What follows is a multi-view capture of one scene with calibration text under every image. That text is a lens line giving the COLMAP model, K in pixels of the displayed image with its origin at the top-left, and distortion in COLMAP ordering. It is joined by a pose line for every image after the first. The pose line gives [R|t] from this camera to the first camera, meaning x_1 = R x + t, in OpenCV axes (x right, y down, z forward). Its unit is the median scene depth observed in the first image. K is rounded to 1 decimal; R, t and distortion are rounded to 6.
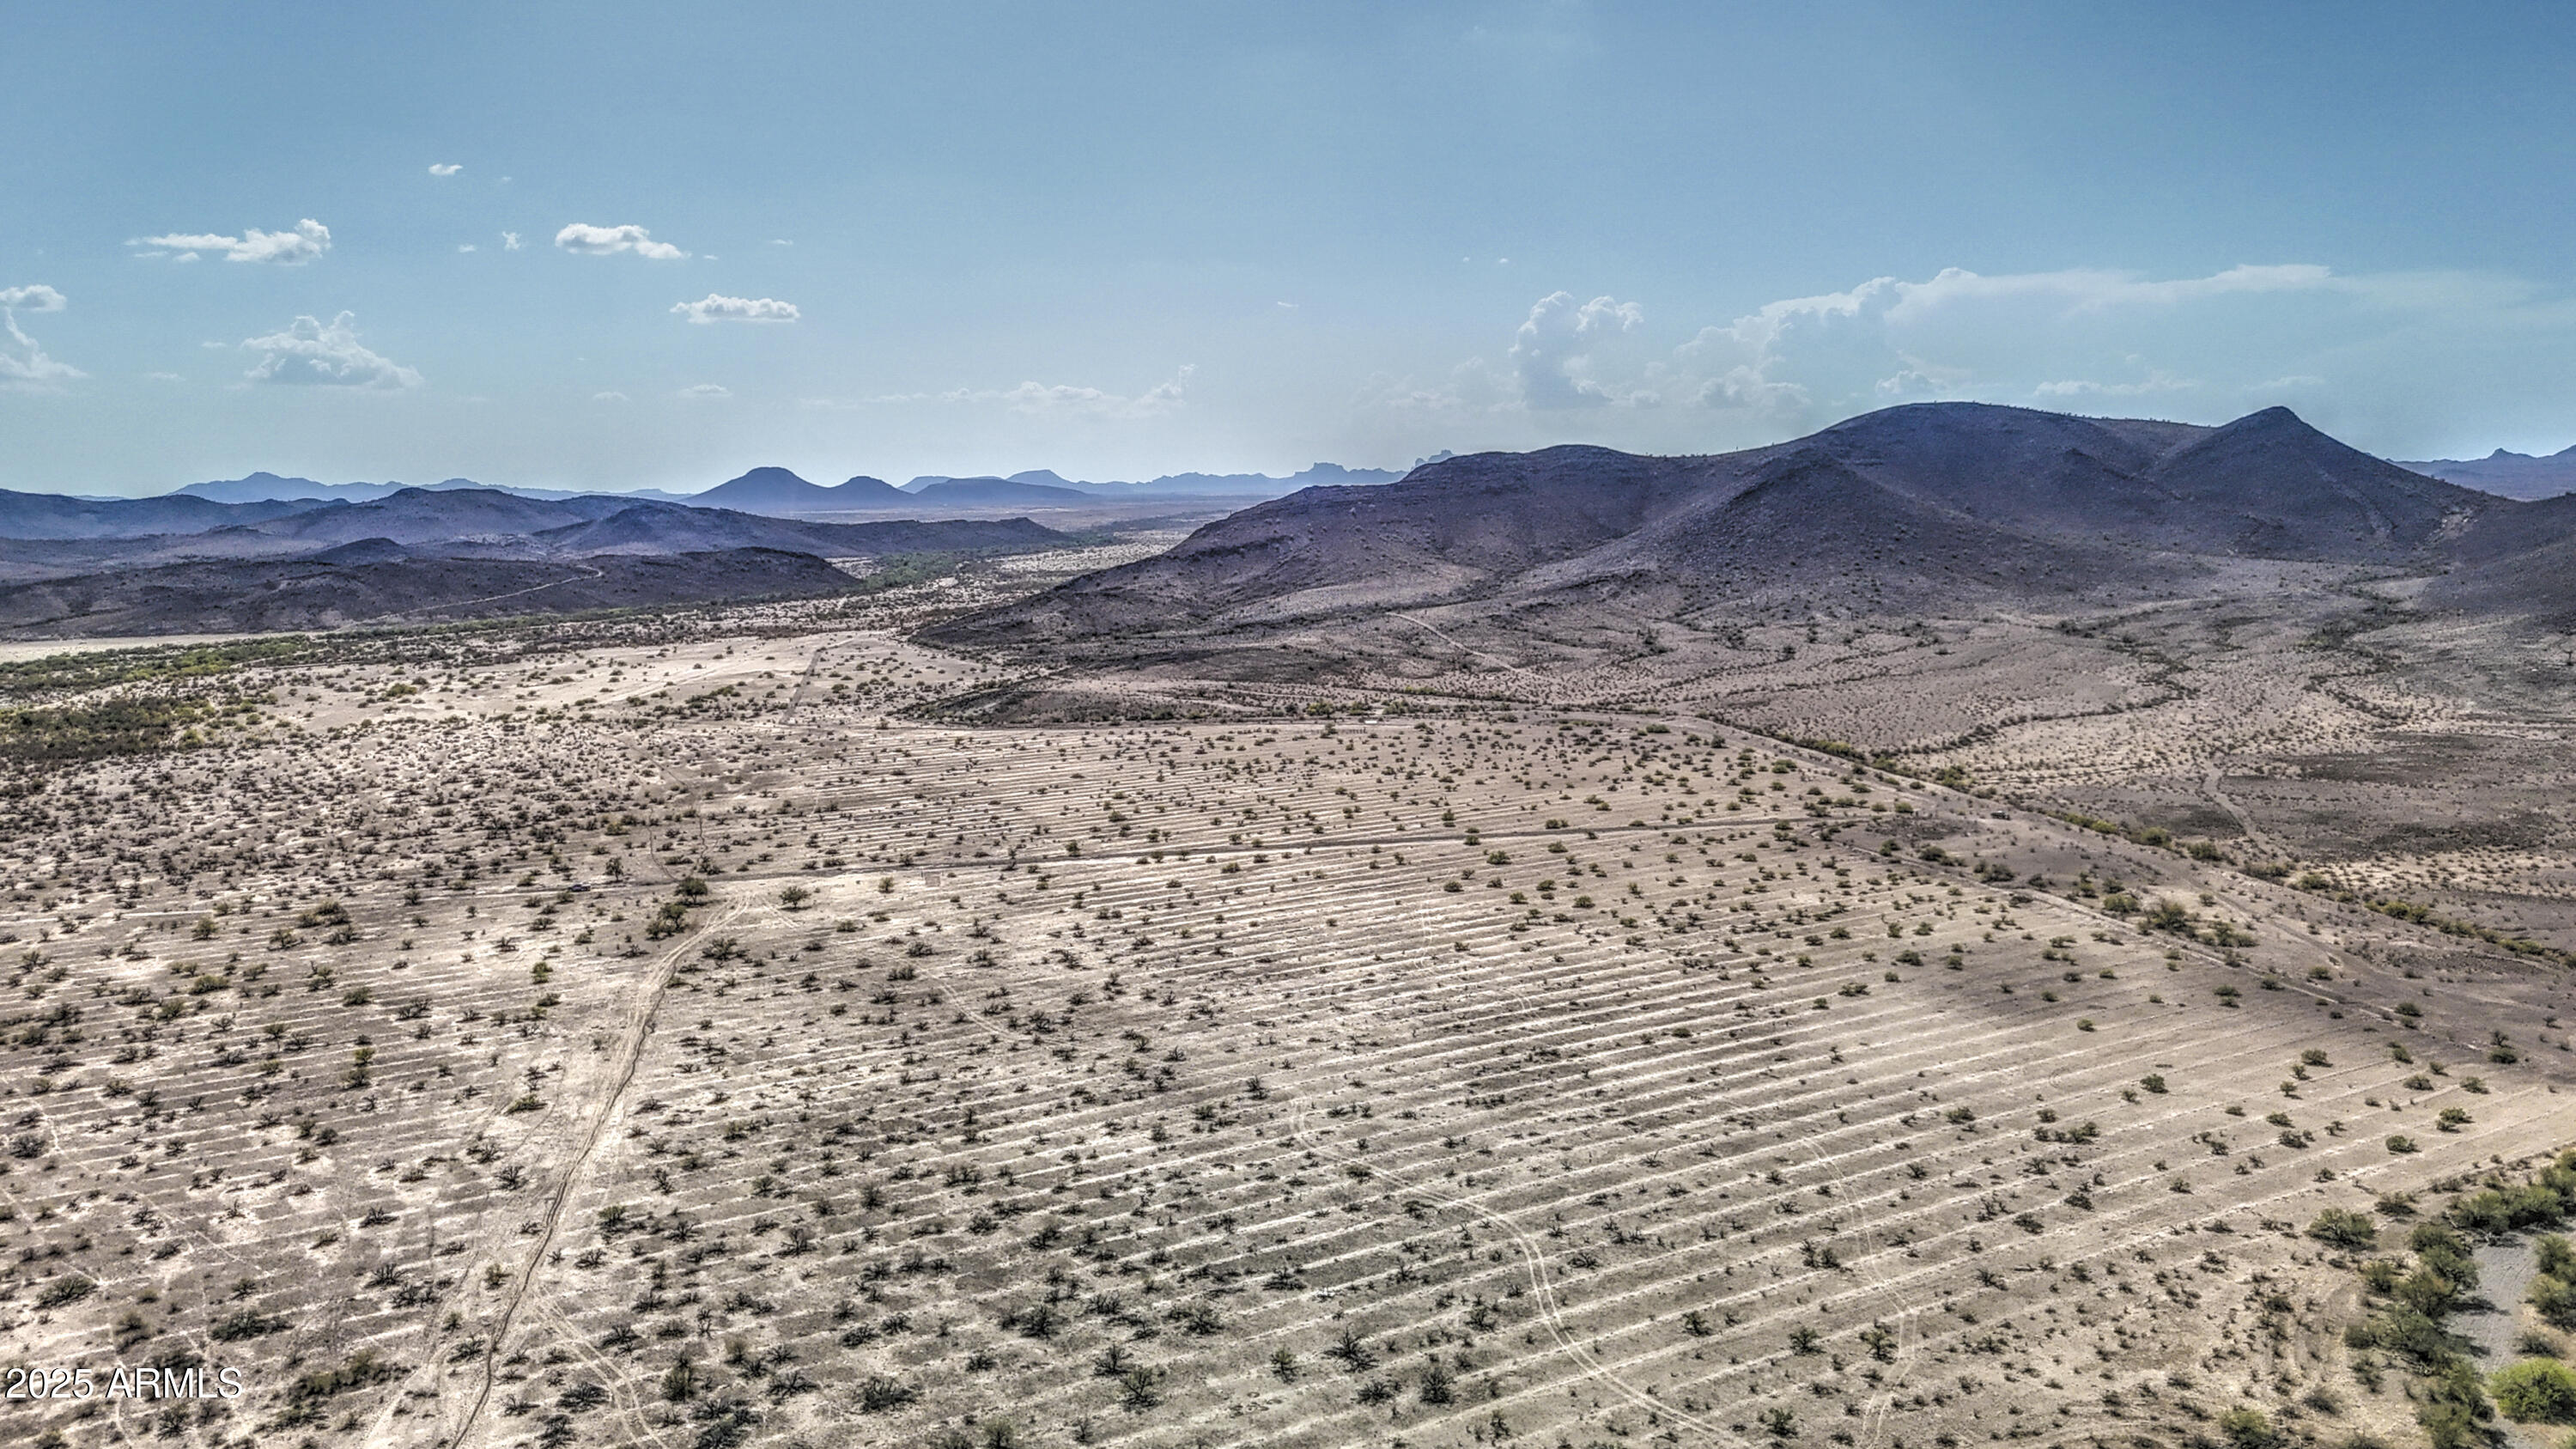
lens RADIAL K [[1997.6, 0, 1276.5], [0, 1997.6, 718.3], [0, 0, 1]] dist [0.062347, -0.051113]
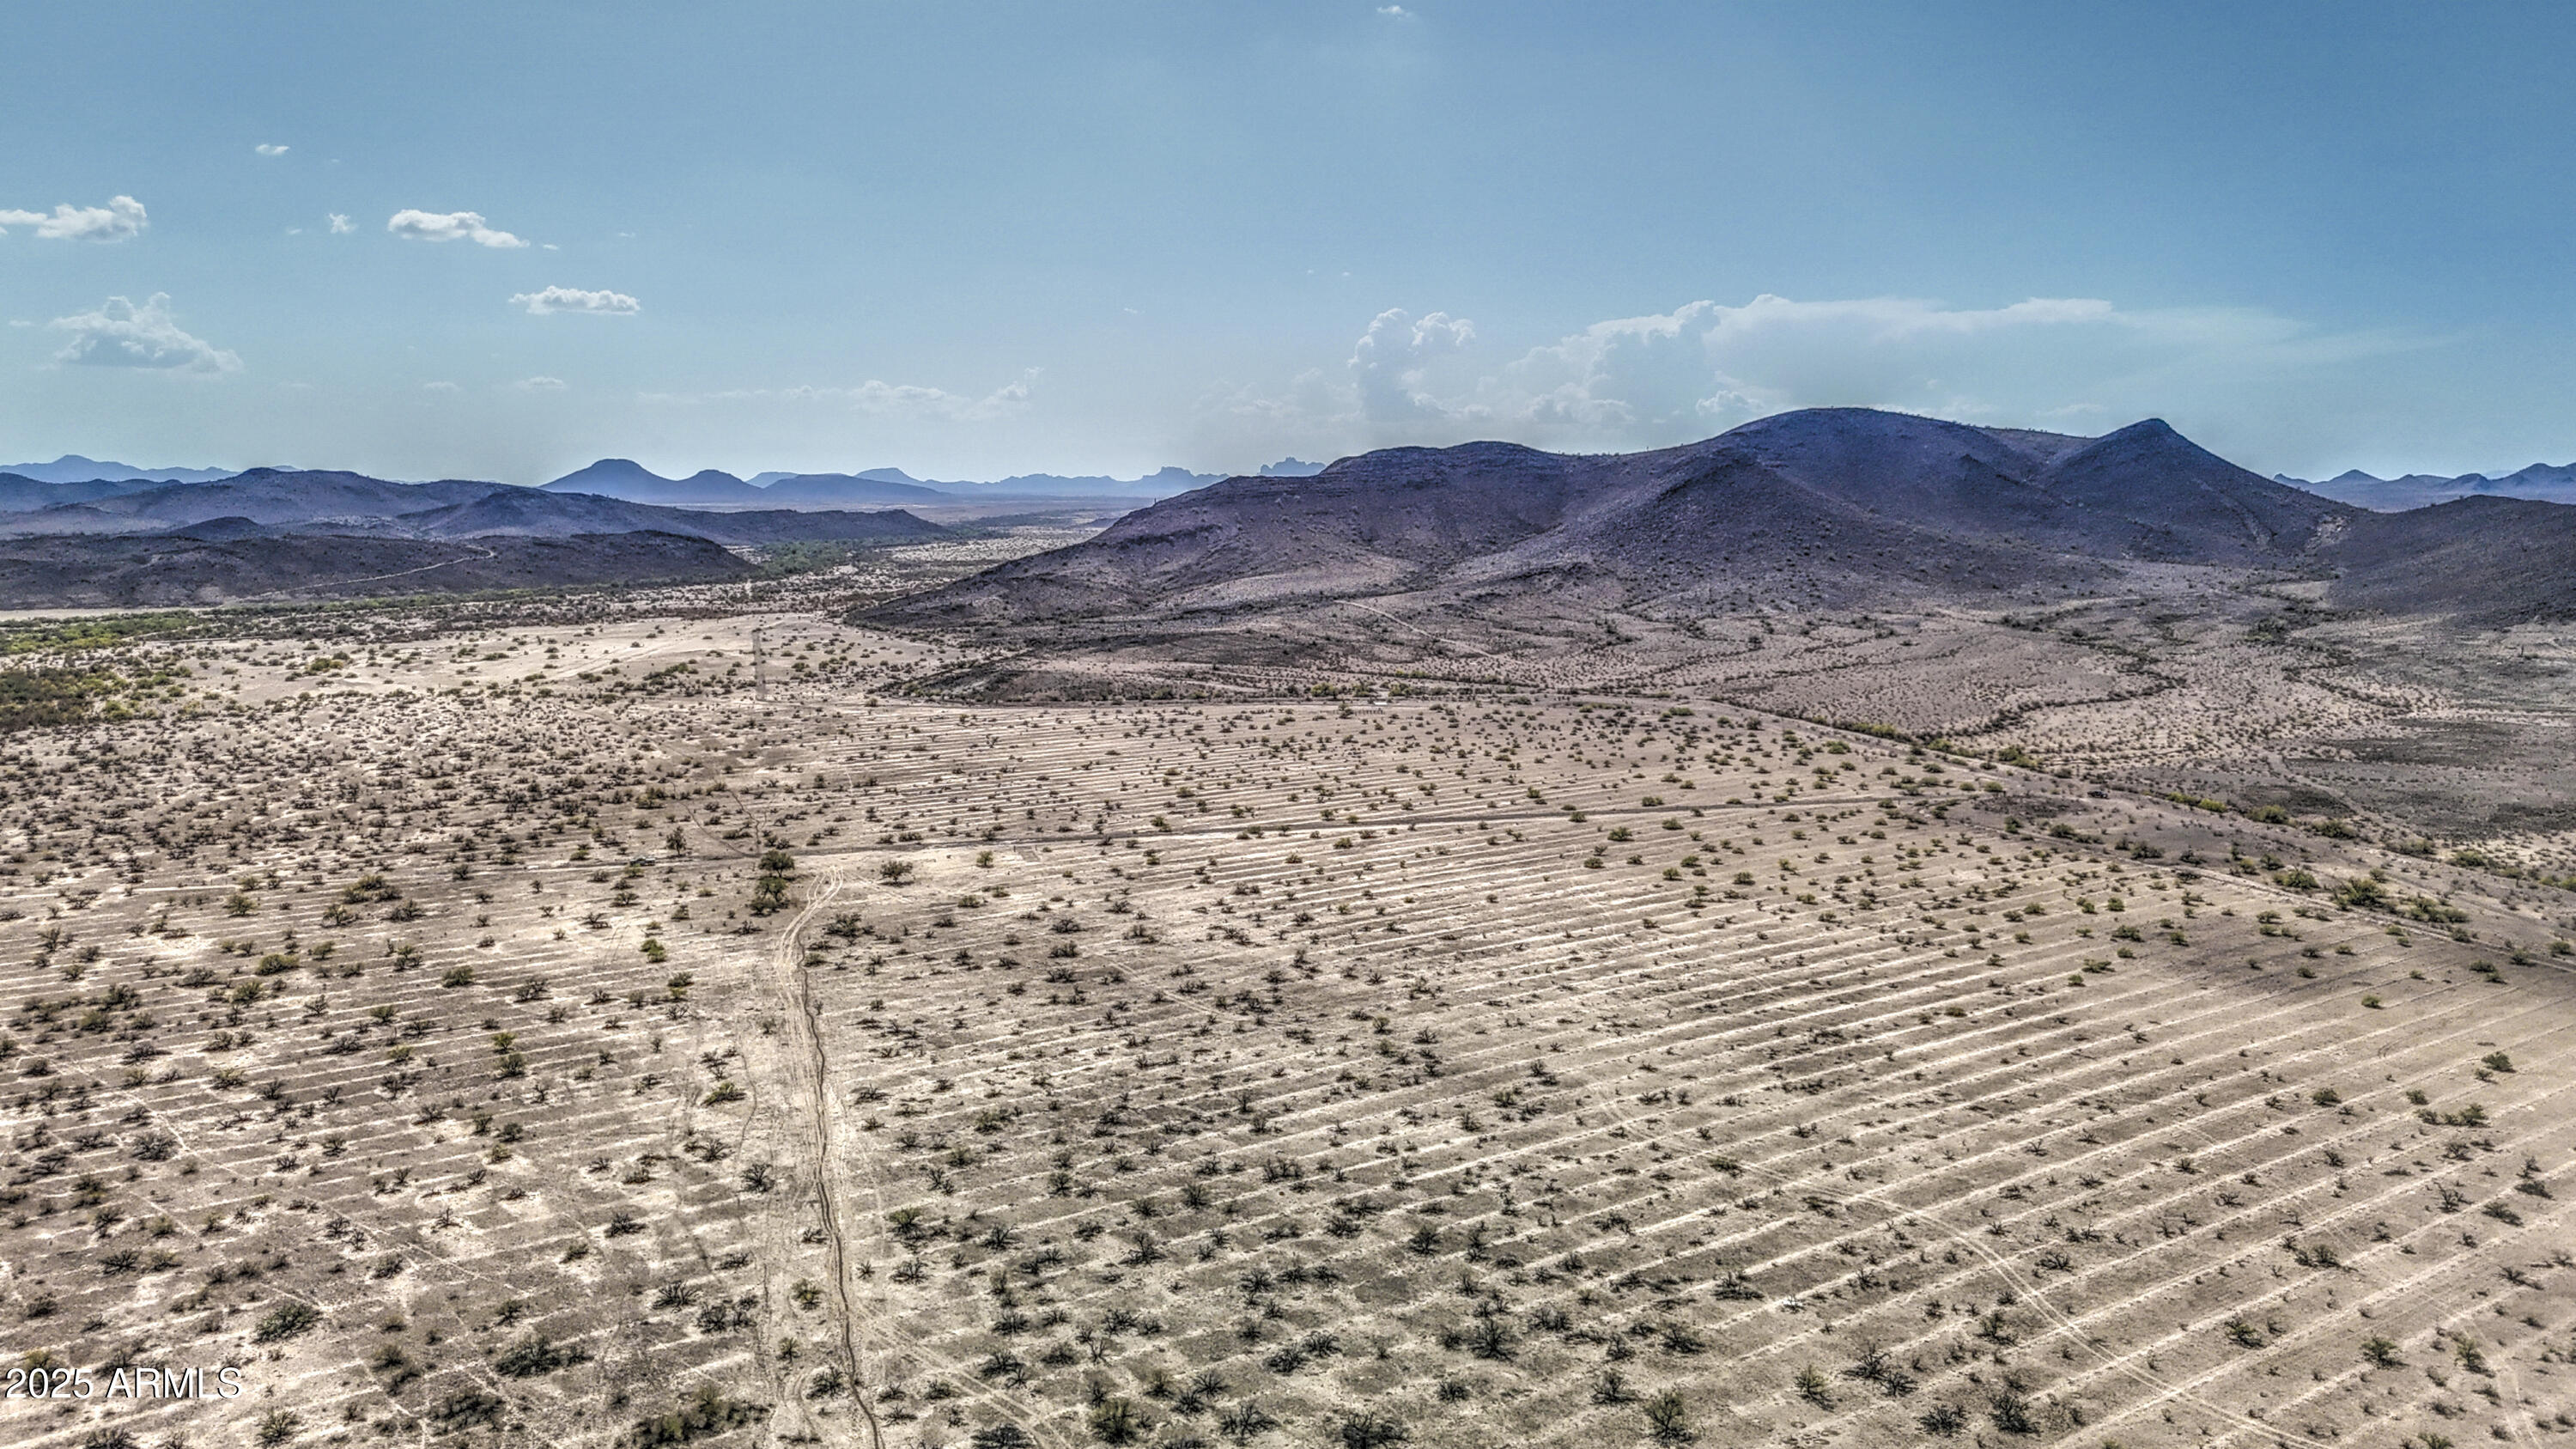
lens RADIAL K [[1958.9, 0, 1278.2], [0, 1958.9, 720.4], [0, 0, 1]] dist [0.061789, -0.053514]
pose [[0.996586, 0.008319, 0.082144, -0.177389], [-0.008363, 0.999965, 0.000188, 0.022769], [-0.082139, -0.000875, 0.996620, 0.106466]]
